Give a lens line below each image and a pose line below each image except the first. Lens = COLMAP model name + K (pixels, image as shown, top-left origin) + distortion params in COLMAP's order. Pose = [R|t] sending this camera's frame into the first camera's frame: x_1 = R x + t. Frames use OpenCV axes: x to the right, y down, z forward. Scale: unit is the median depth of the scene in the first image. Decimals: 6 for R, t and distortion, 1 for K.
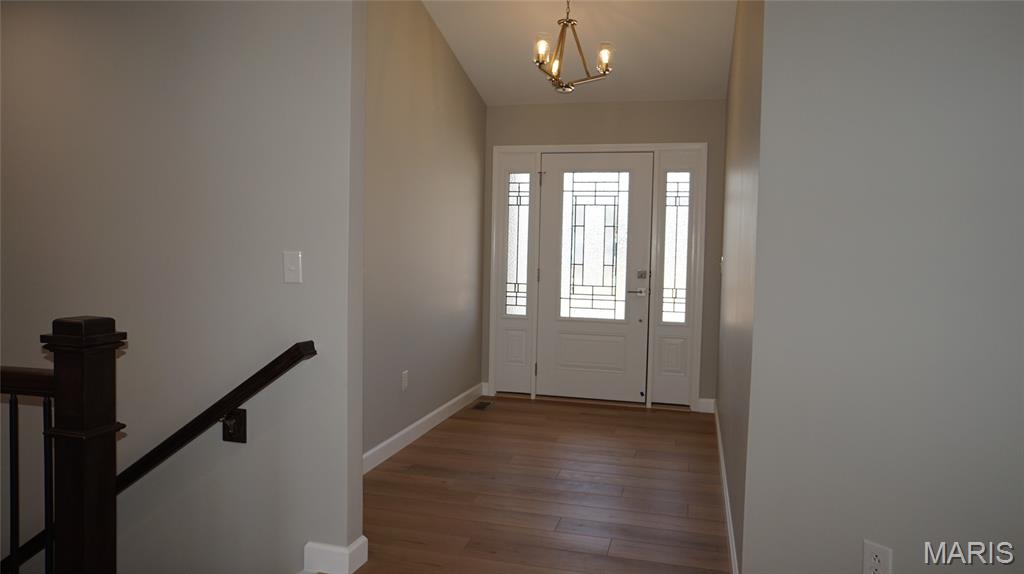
lens RADIAL K [[704.2, 0, 504.9], [0, 704.2, 286.7], [0, 0, 1]] dist [-0.054557, 0.074356]
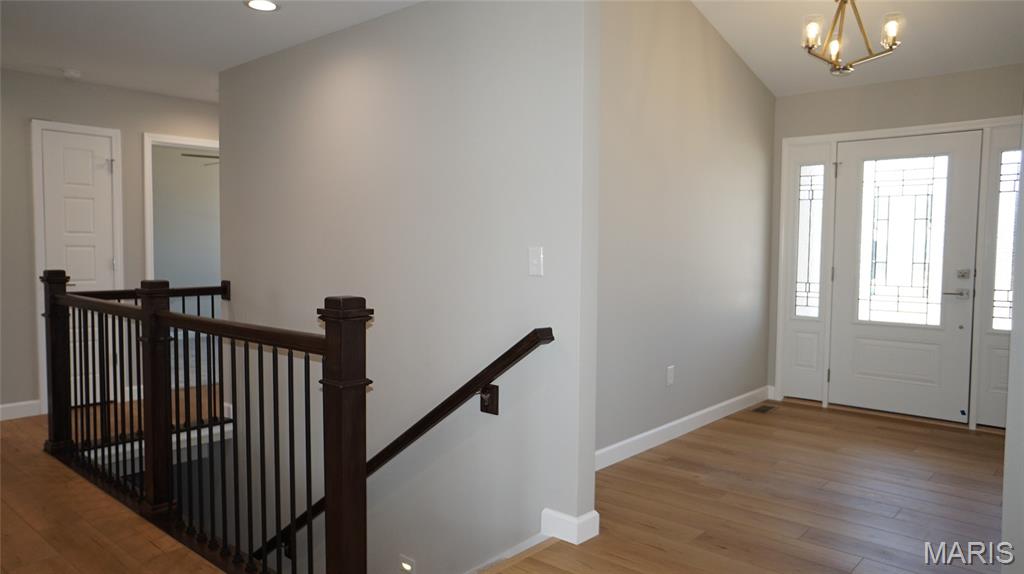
lens RADIAL K [[704.2, 0, 508.0], [0, 704.2, 286.3], [0, 0, 1]] dist [-0.054557, 0.074356]
pose [[0.896760, 0.010925, -0.442383, 0.076201], [-0.012699, 0.999919, -0.001048, 0.006529], [0.442336, 0.006557, 0.896825, -0.015322]]
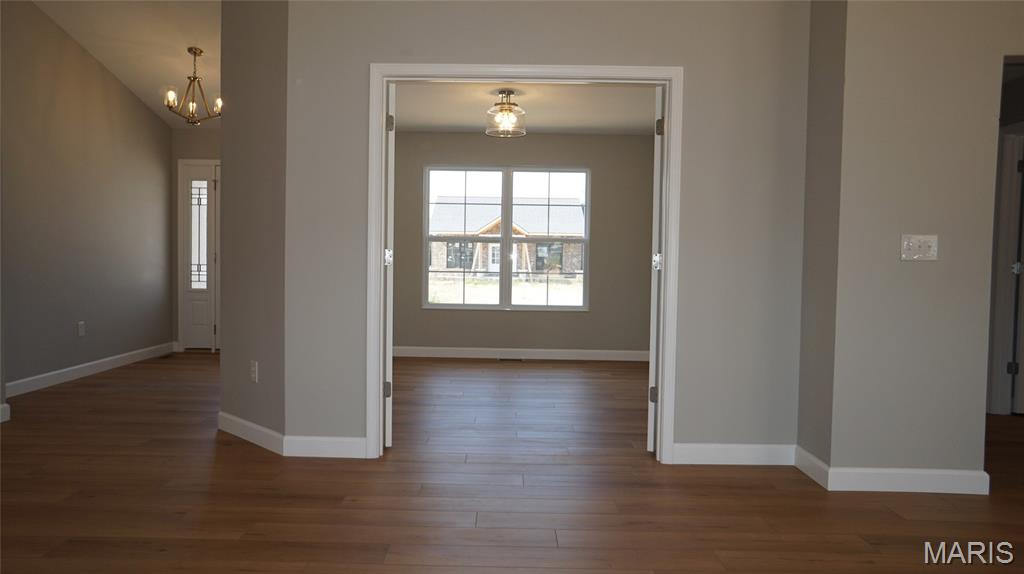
lens RADIAL K [[704.2, 0, 482.8], [0, 704.2, 280.7], [0, 0, 1]] dist [-0.054557, 0.074356]
pose [[0.974167, -0.020548, 0.224890, 0.256583], [0.024353, 0.999603, -0.014159, 0.060971], [-0.224510, 0.019270, 0.974281, -0.415088]]
